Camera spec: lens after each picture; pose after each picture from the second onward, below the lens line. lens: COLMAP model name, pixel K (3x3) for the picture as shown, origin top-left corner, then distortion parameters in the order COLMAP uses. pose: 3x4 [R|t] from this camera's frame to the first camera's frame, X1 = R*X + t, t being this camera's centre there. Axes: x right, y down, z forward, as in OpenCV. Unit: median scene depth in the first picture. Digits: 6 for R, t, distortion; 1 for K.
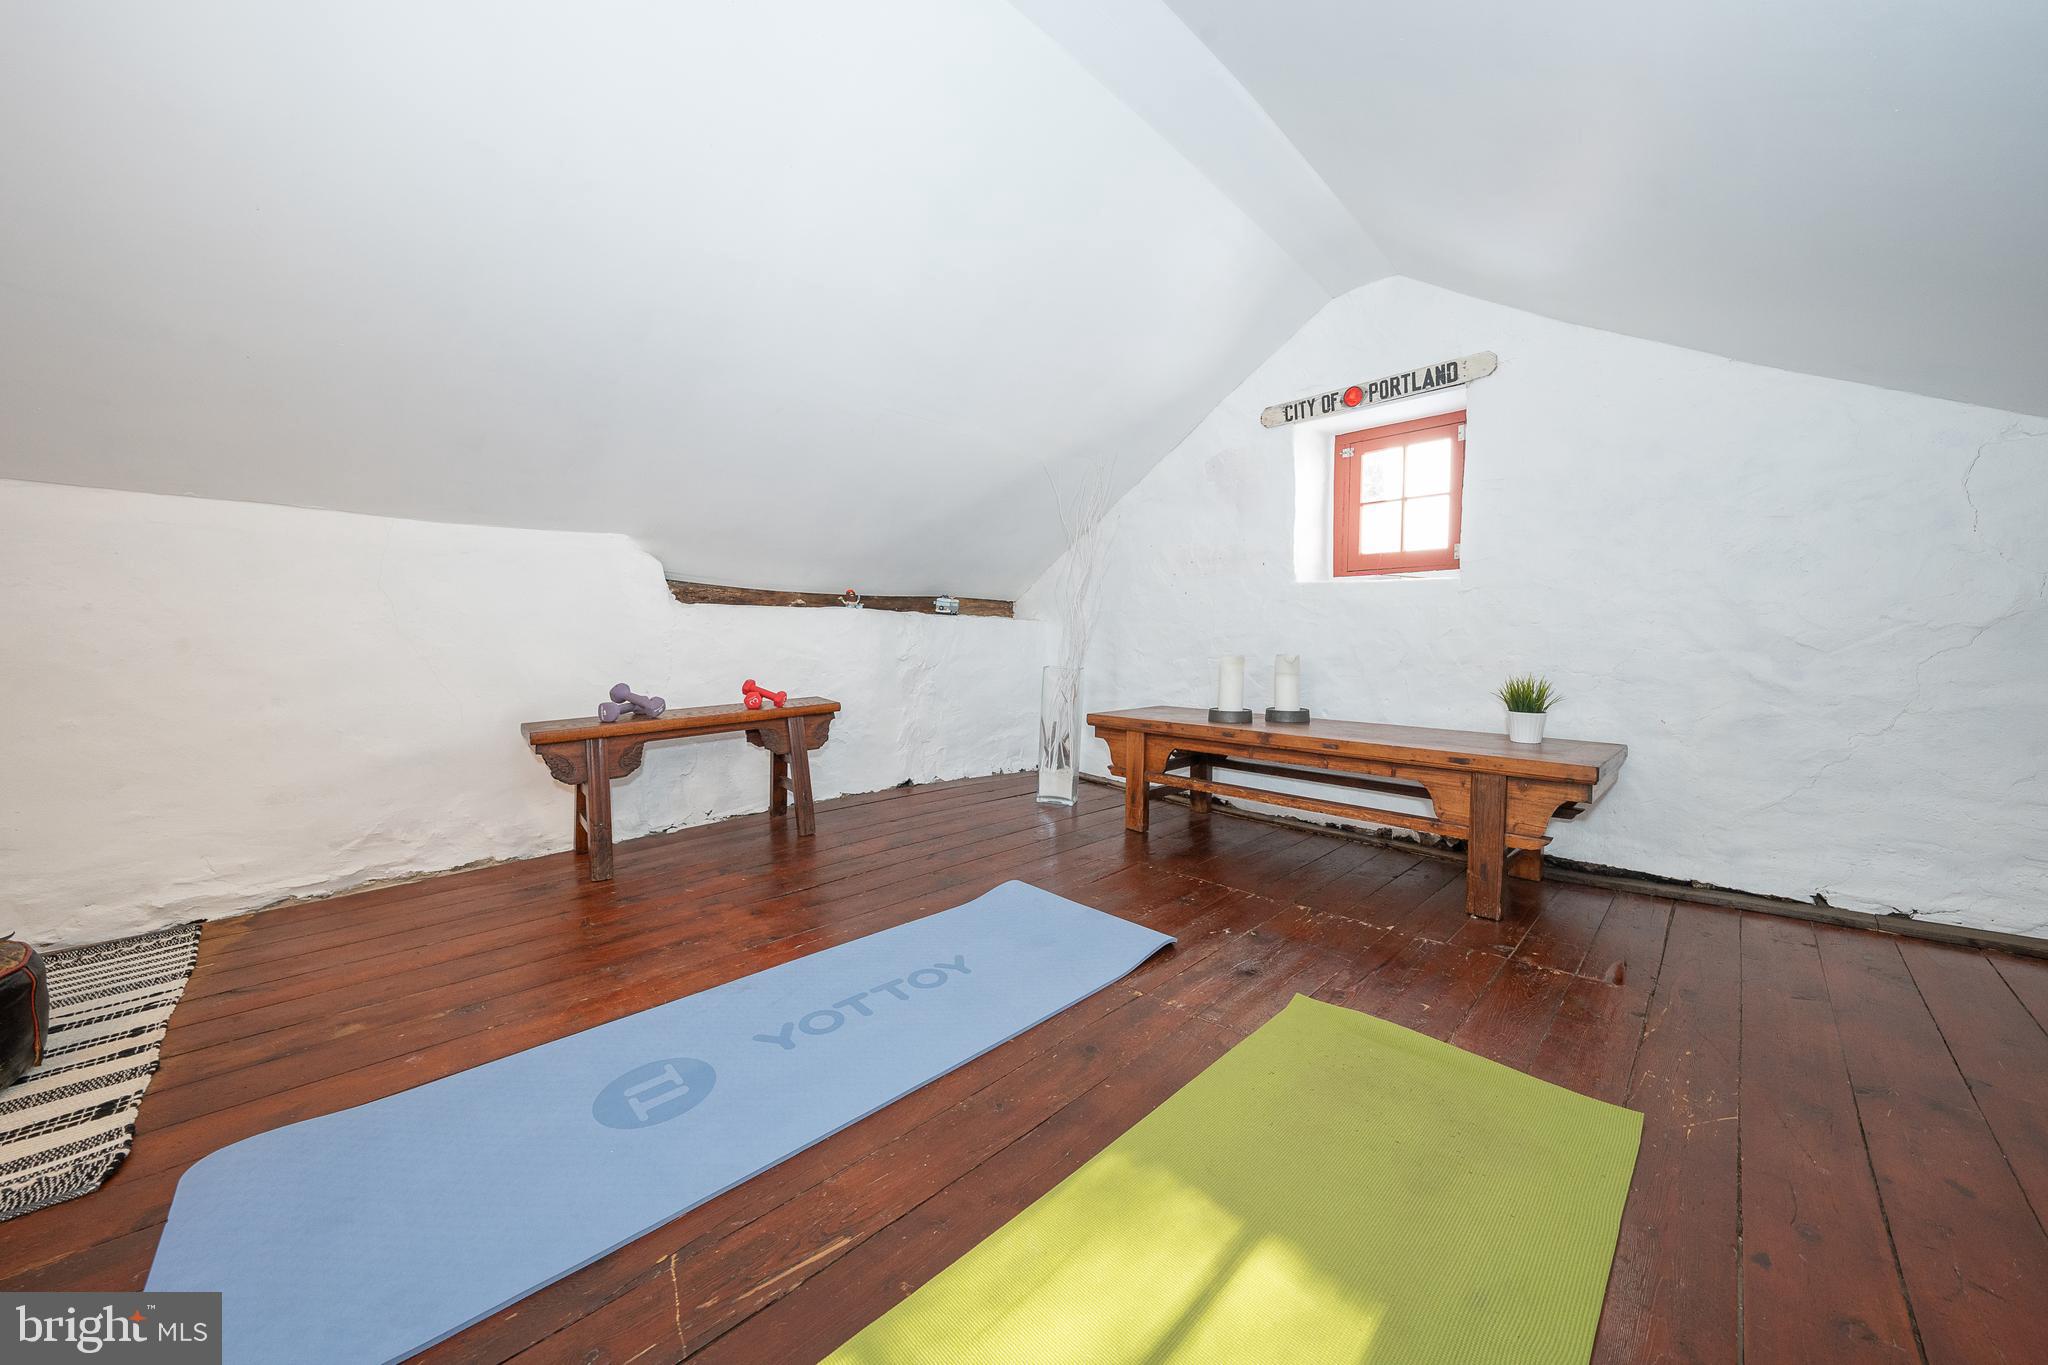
lens RADIAL K [[699.7, 0, 1025.7], [0, 699.7, 676.5], [0, 0, 1]] dist [-0.026631, 0.004706]
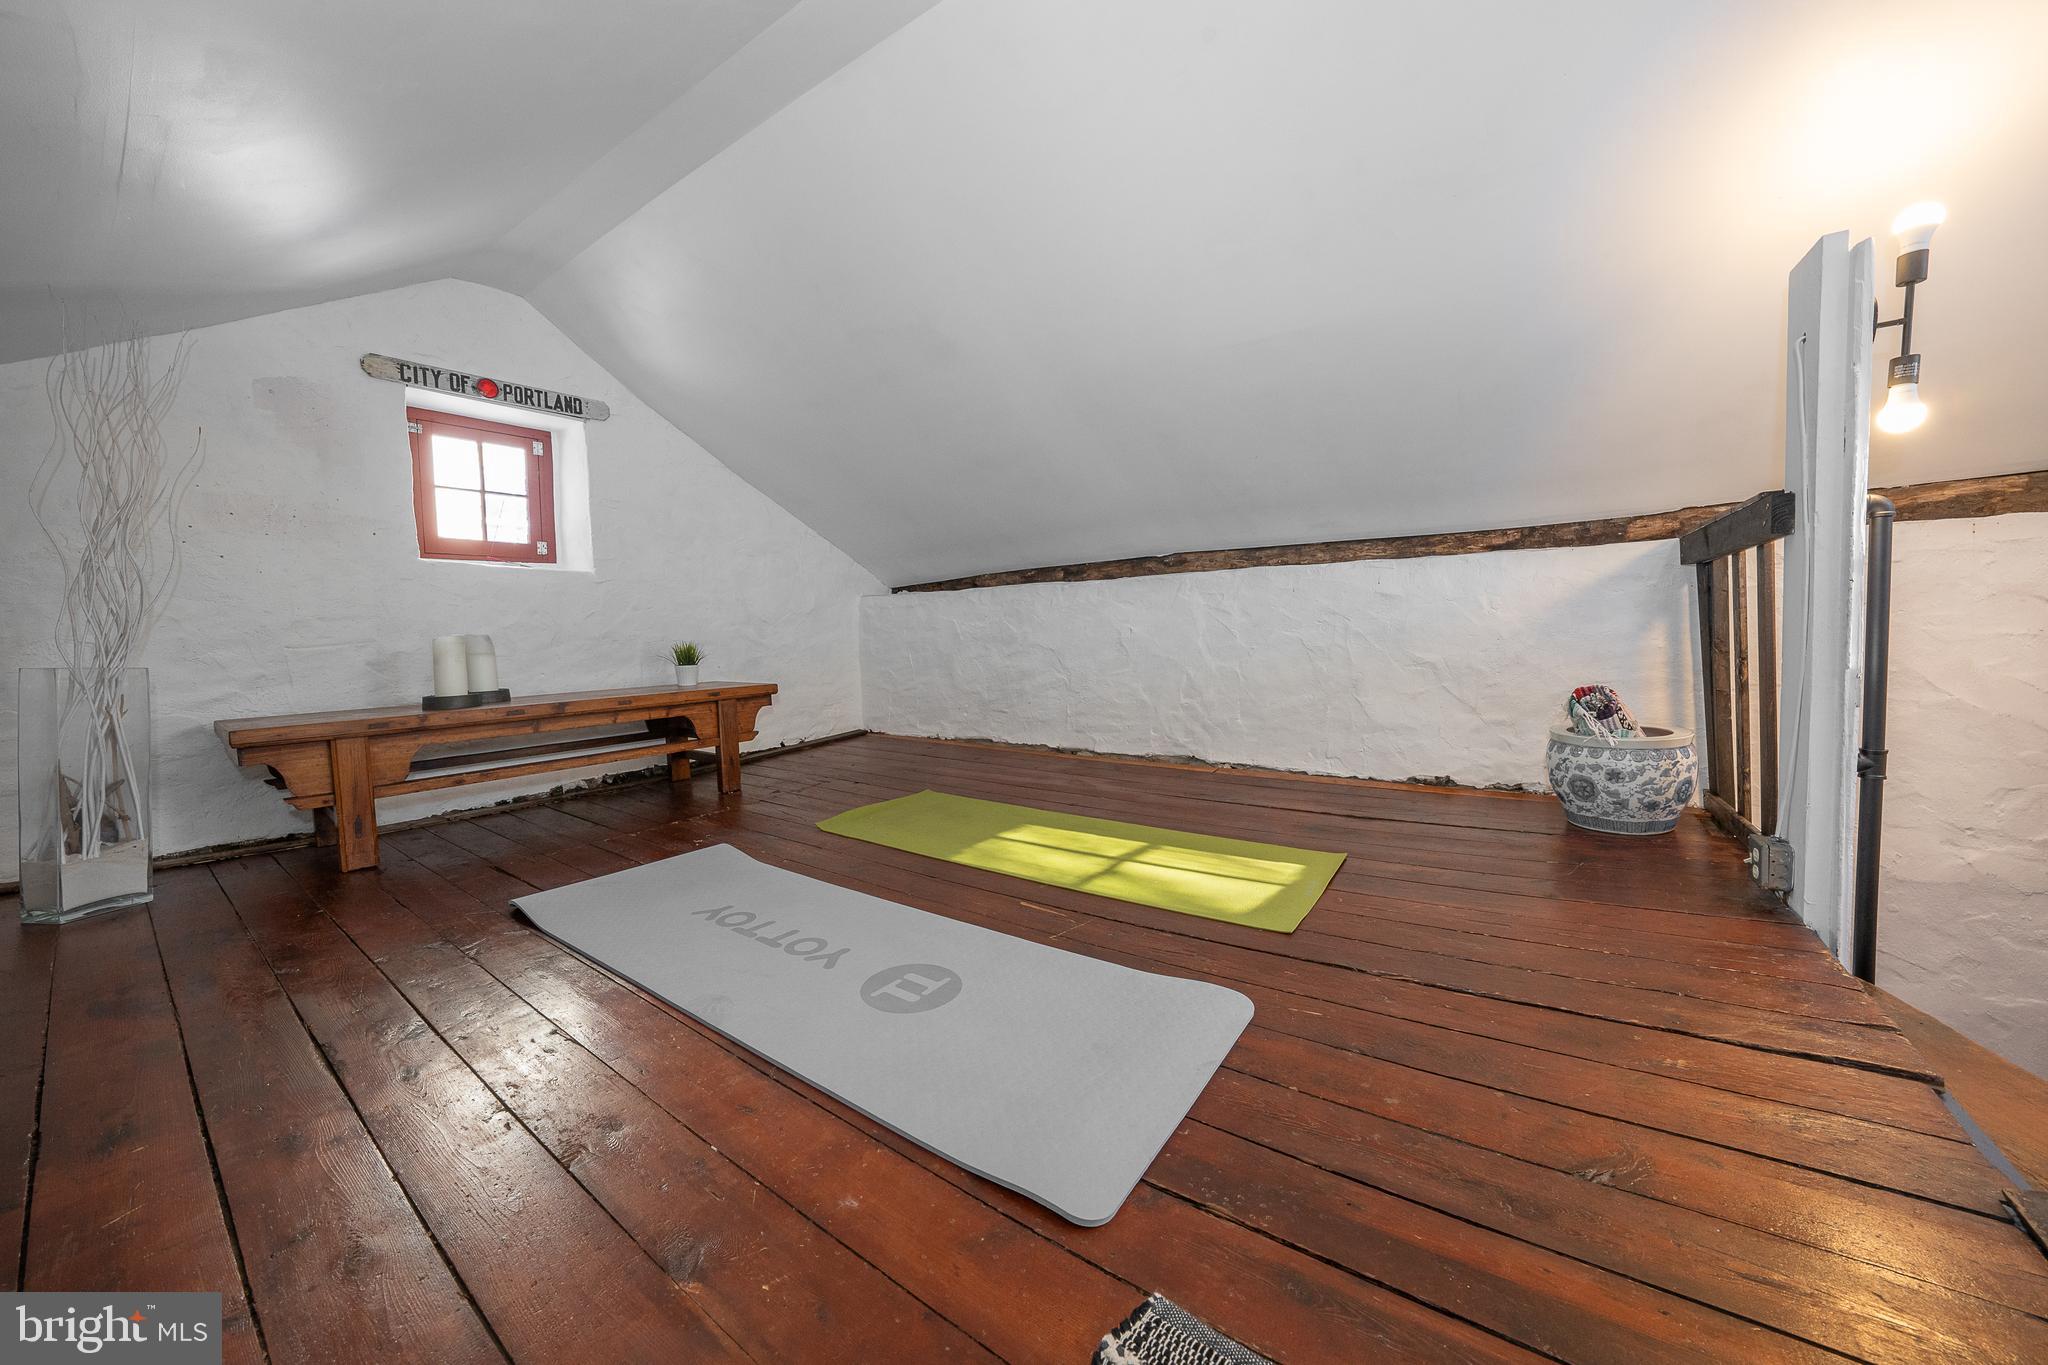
lens RADIAL K [[699.7, 0, 1021.7], [0, 699.7, 670.2], [0, 0, 1]] dist [-0.026631, 0.004706]
pose [[-0.166729, -0.050093, 0.984730, -0.715400], [0.081042, 0.994633, 0.064318, 0.018531], [-0.982667, 0.090528, -0.161774, 0.420941]]
